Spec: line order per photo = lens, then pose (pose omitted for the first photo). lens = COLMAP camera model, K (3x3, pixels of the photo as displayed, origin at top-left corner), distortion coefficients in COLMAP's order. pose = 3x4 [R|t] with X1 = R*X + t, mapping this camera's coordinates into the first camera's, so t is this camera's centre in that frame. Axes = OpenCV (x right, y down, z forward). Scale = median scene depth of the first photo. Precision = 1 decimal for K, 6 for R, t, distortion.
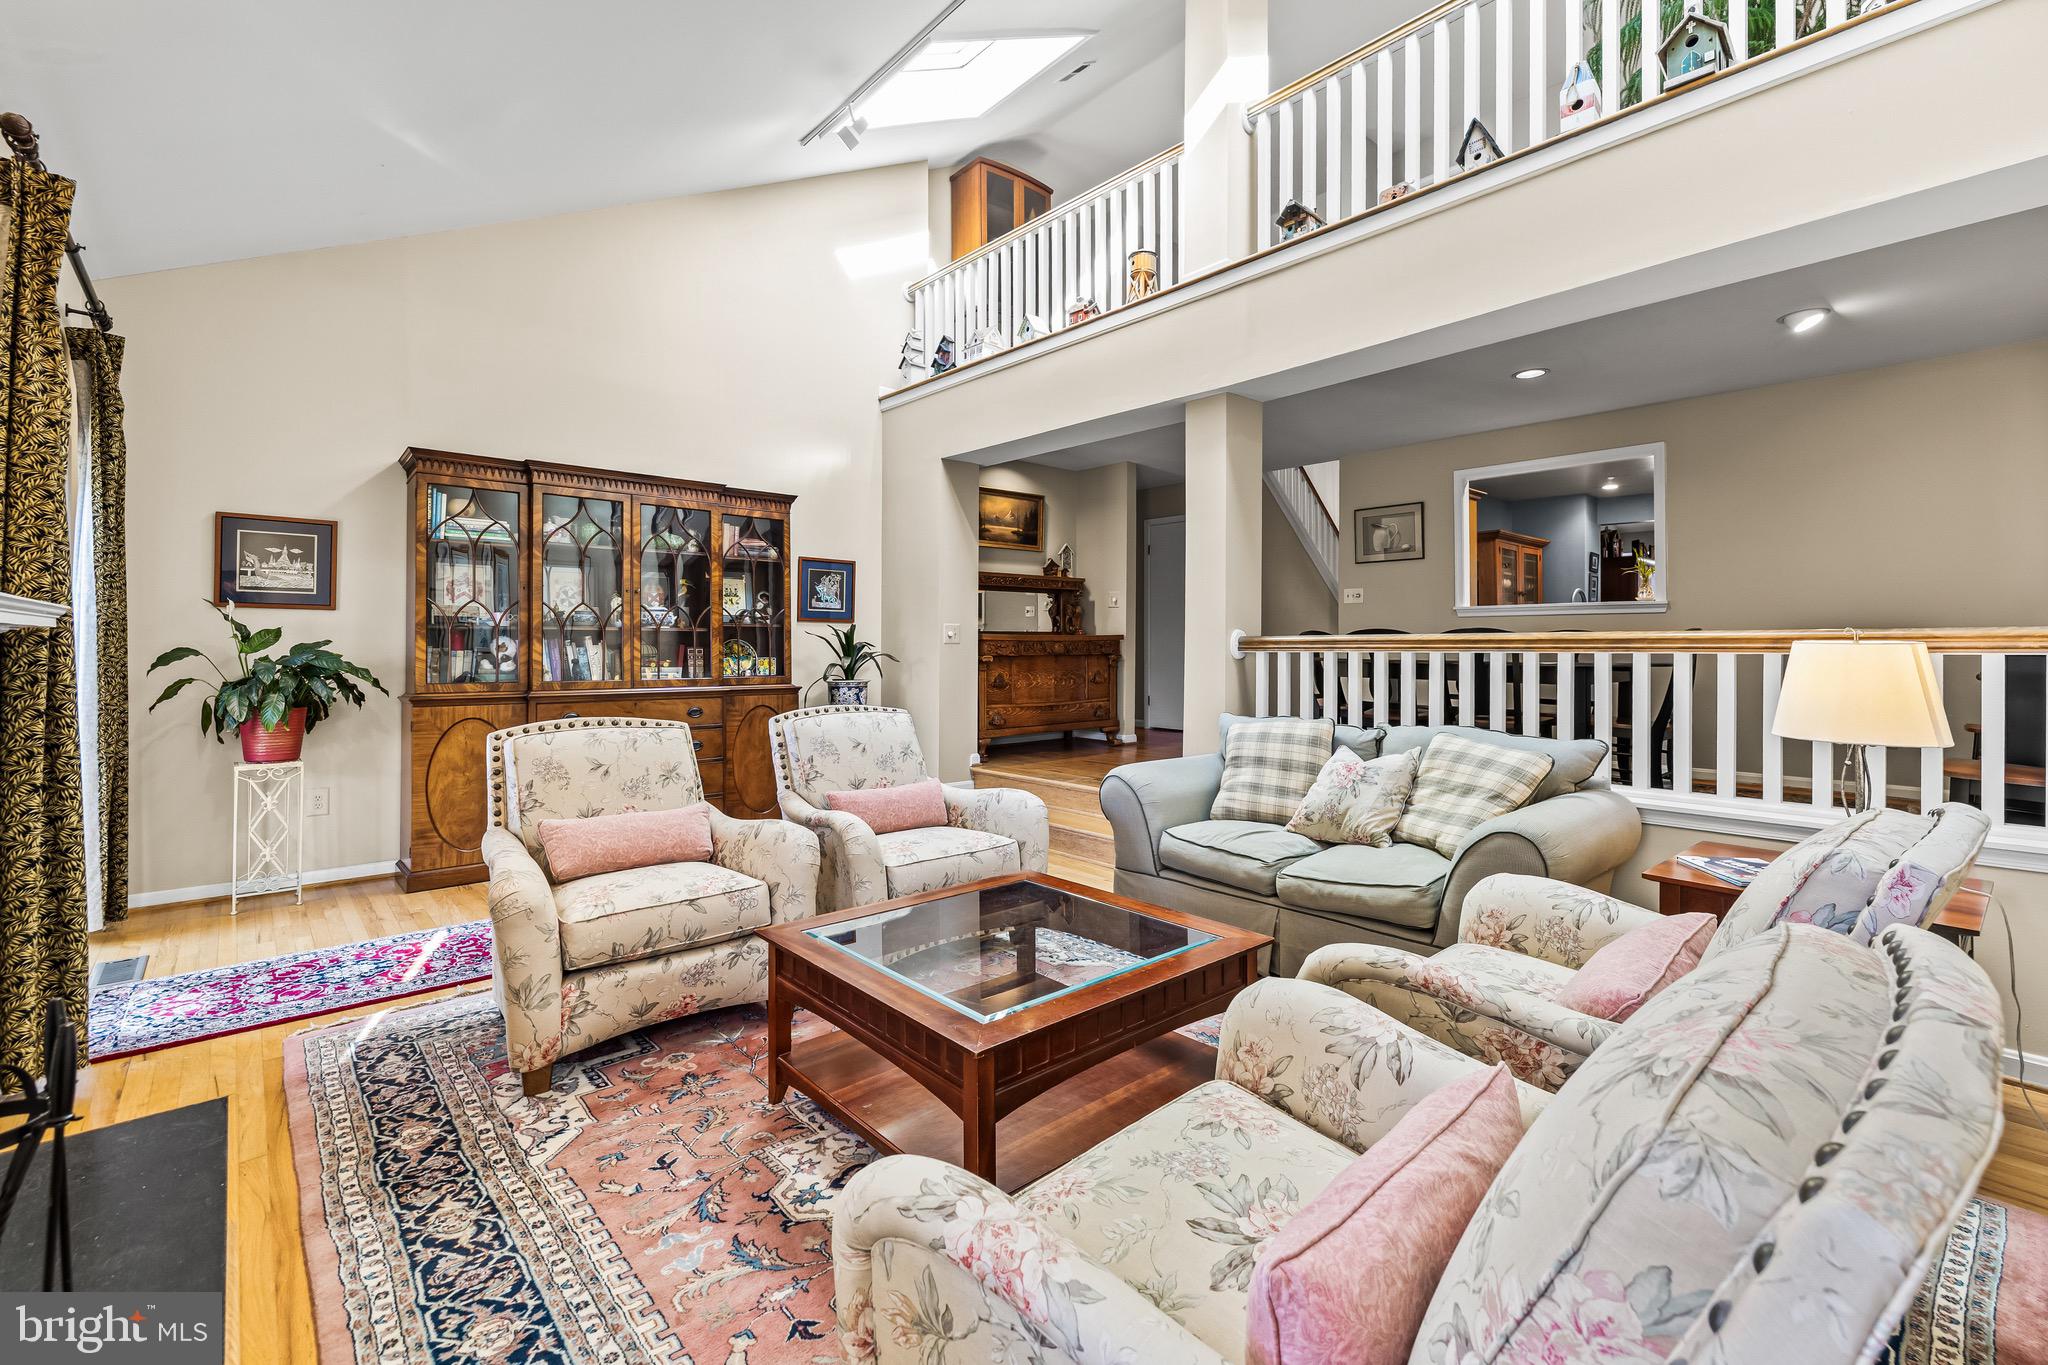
lens RADIAL K [[898.6, 0, 1028.7], [0, 898.6, 646.4], [0, 0, 1]] dist [-0.000105, 0.000014]
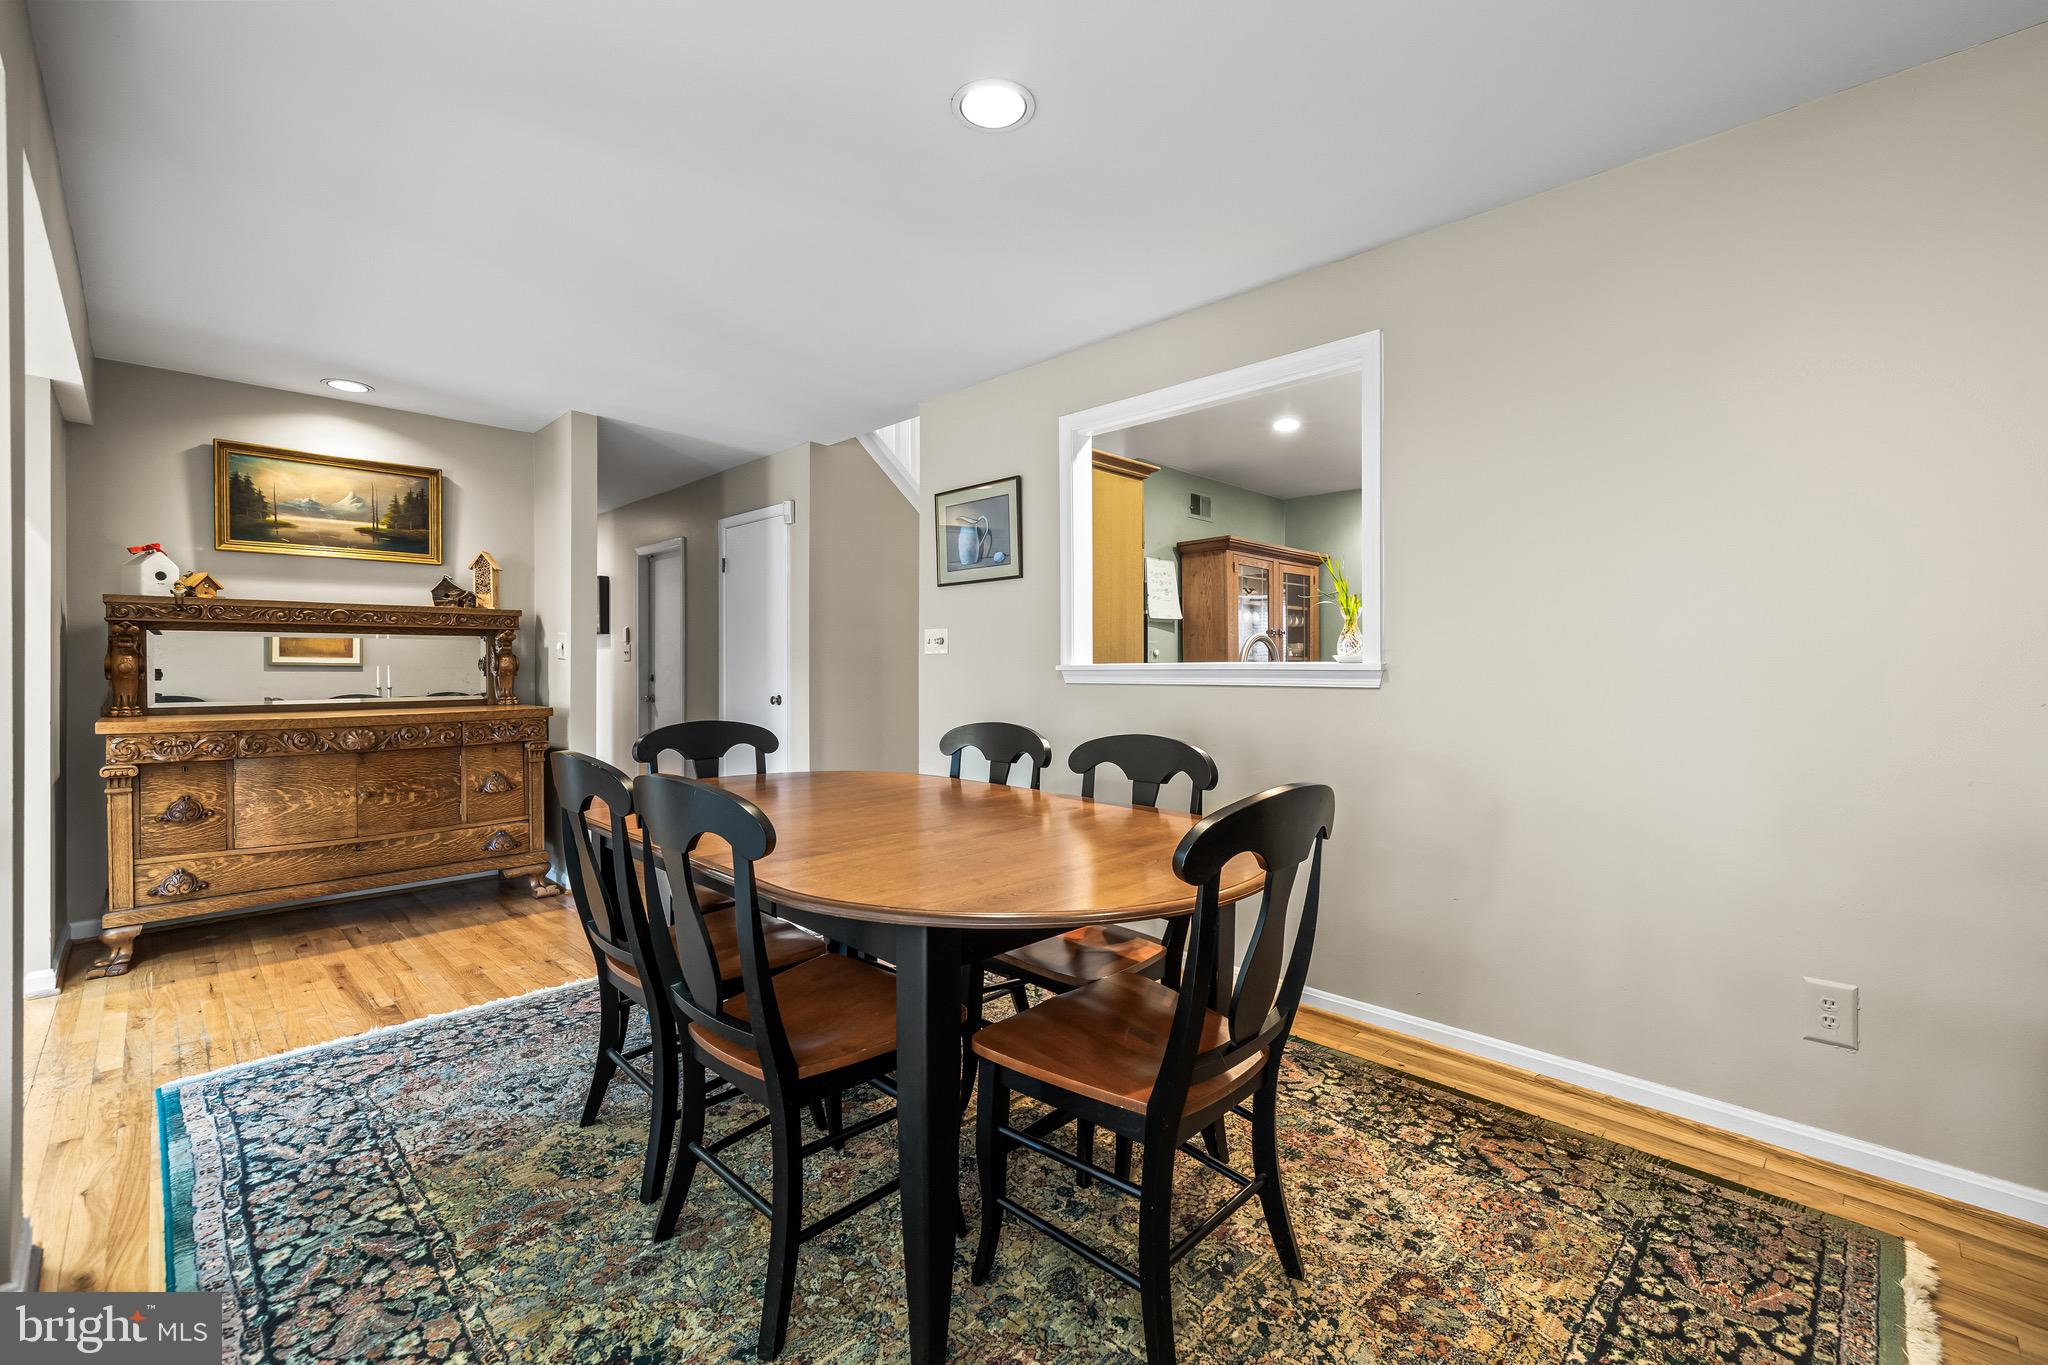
lens RADIAL K [[868.5, 0, 1030.7], [0, 868.5, 663.9], [0, 0, 1]] dist [0.001233, 0.000024]
pose [[0.999048, -0.000051, 0.043617, 0.390438], [0.000377, 0.999972, -0.007468, -0.036961], [-0.043615, 0.007478, 0.999020, 0.427890]]
